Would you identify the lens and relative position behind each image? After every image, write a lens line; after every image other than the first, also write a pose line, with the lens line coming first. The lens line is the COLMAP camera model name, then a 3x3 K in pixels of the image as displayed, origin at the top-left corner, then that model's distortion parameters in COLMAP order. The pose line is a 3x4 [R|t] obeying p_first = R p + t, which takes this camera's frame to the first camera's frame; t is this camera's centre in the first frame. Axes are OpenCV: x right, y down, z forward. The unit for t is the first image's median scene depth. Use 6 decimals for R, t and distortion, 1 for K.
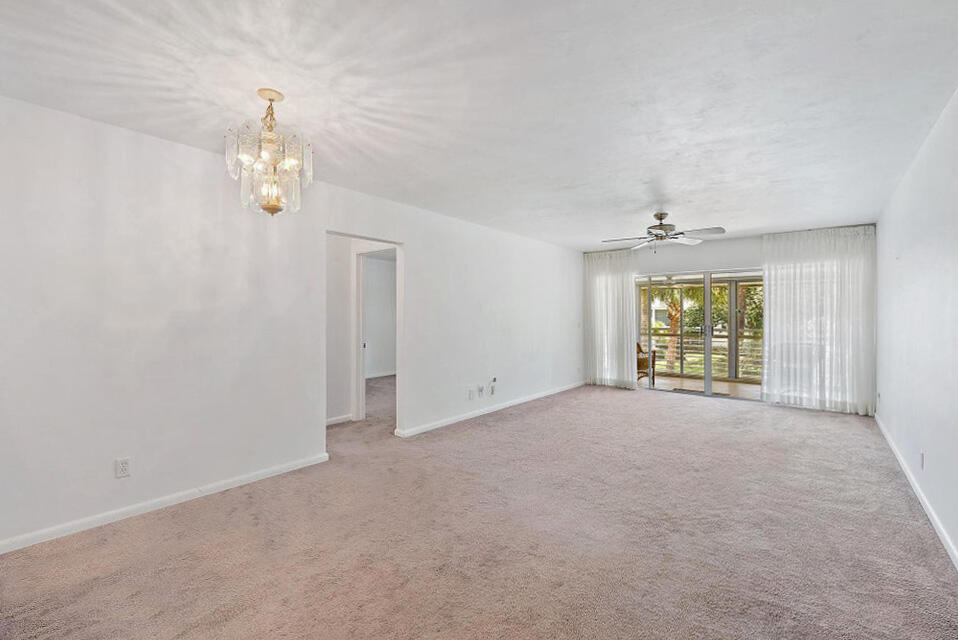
lens RADIAL K [[411.2, 0, 479.7], [0, 411.2, 314.4], [0, 0, 1]] dist [-0.001403, -0.000048]
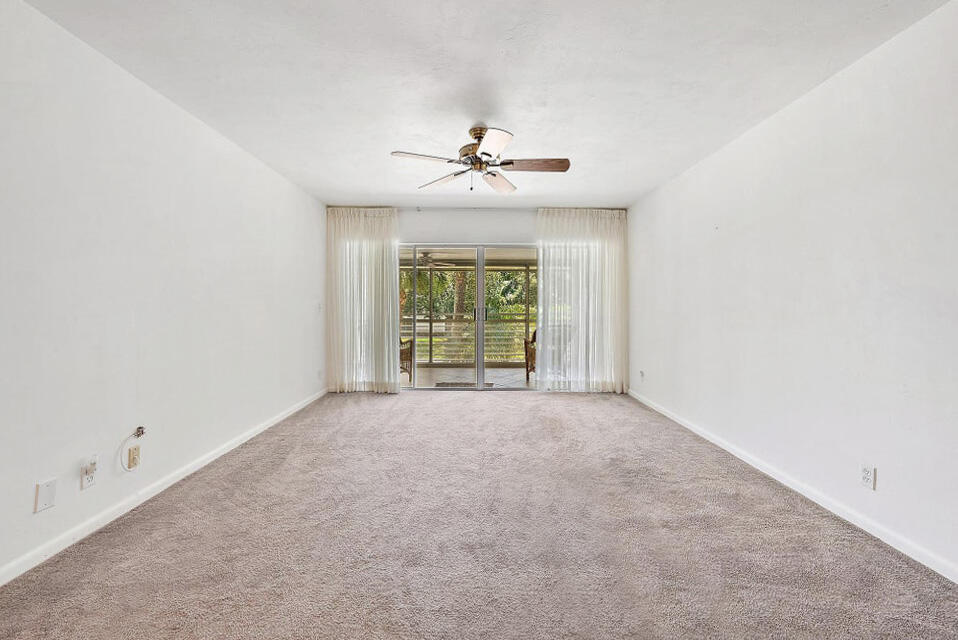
lens RADIAL K [[377.0, 0, 480.5], [0, 377.0, 304.6], [0, 0, 1]] dist [-0.007783, 0.000150]
pose [[0.764109, 0.004418, 0.645071, 0.053219], [-0.004415, 0.999989, -0.001620, 0.024257], [-0.645071, -0.001611, 0.764121, 0.449721]]
